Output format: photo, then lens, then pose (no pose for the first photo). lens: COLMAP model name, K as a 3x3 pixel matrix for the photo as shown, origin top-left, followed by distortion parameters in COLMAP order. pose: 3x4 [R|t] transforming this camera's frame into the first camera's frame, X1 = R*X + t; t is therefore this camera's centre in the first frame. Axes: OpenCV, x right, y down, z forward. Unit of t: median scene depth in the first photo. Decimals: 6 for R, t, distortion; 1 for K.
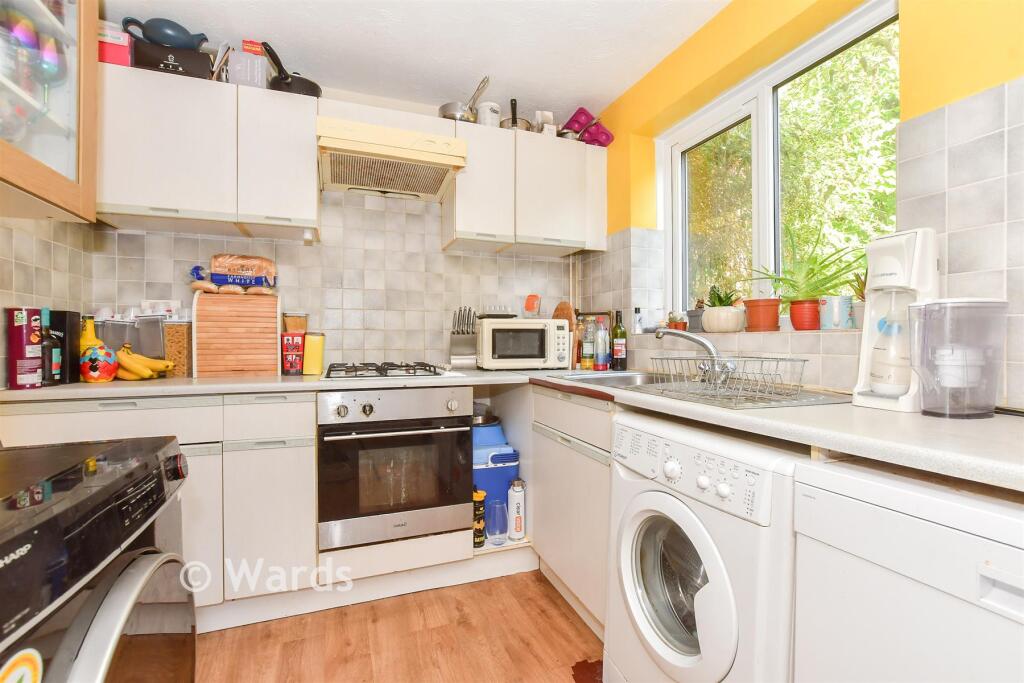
lens RADIAL K [[447.6, 0, 512.6], [0, 447.6, 338.6], [0, 0, 1]] dist [-0.014568, 0.003008]
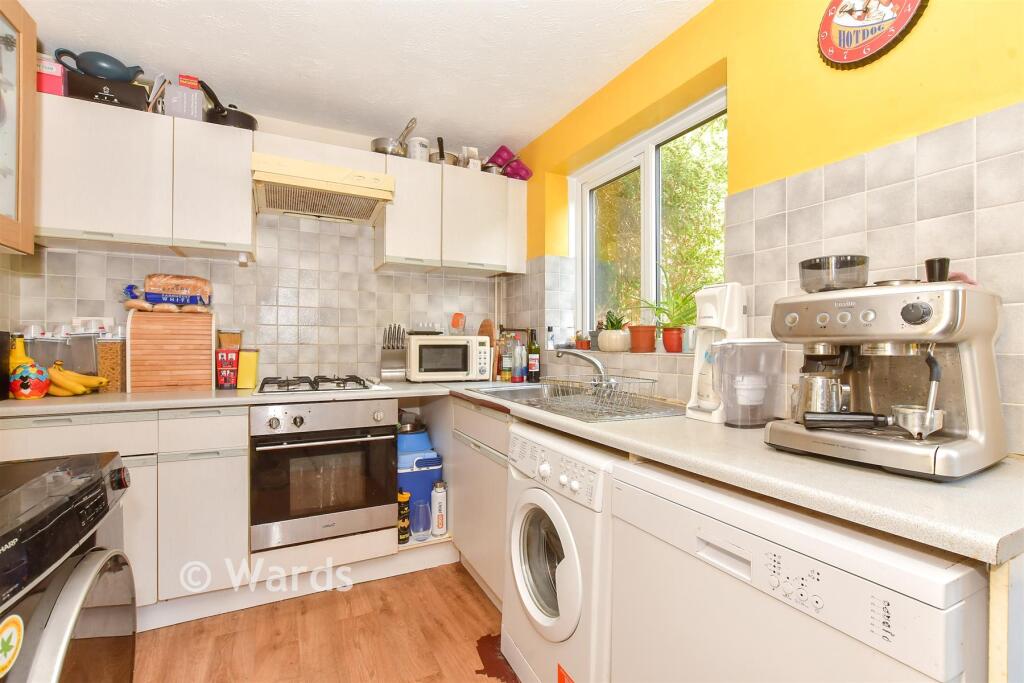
lens RADIAL K [[447.6, 0, 511.4], [0, 447.6, 339.7], [0, 0, 1]] dist [-0.014568, 0.003008]
pose [[0.994534, 0.005897, 0.104248, 0.080752], [-0.005898, 0.999983, -0.000294, -0.044767], [-0.104248, -0.000322, 0.994551, -0.145106]]
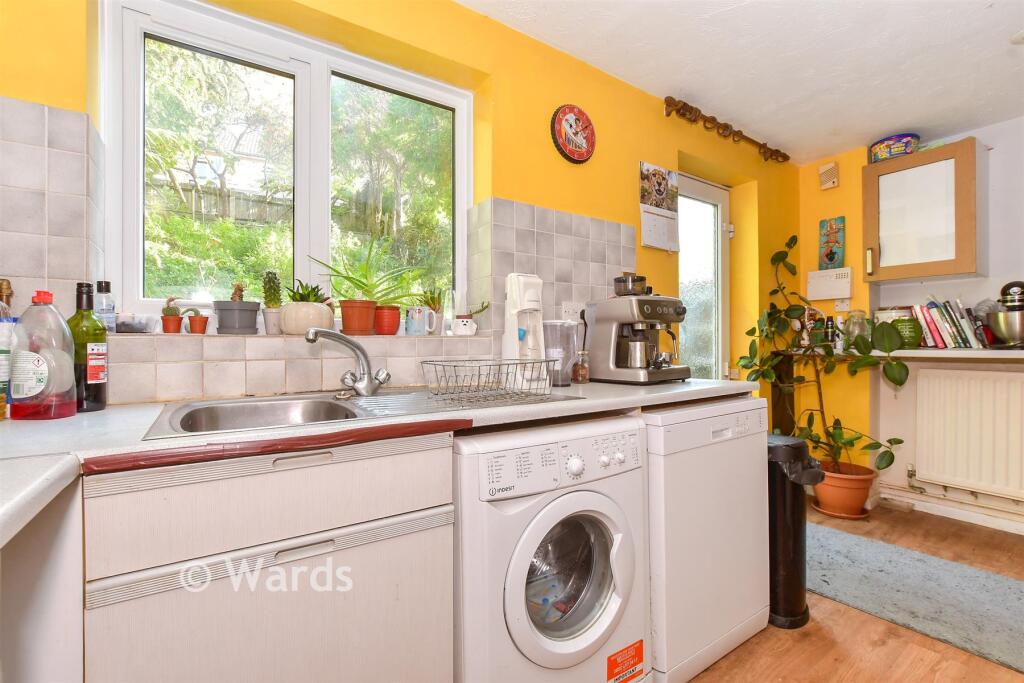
lens RADIAL K [[447.6, 0, 511.1], [0, 447.6, 339.0], [0, 0, 1]] dist [-0.014568, 0.003008]
pose [[-0.221401, 0.015438, 0.975061, -0.387475], [0.005876, 0.999878, -0.014496, 0.006441], [-0.975165, 0.002520, -0.221465, 0.844196]]
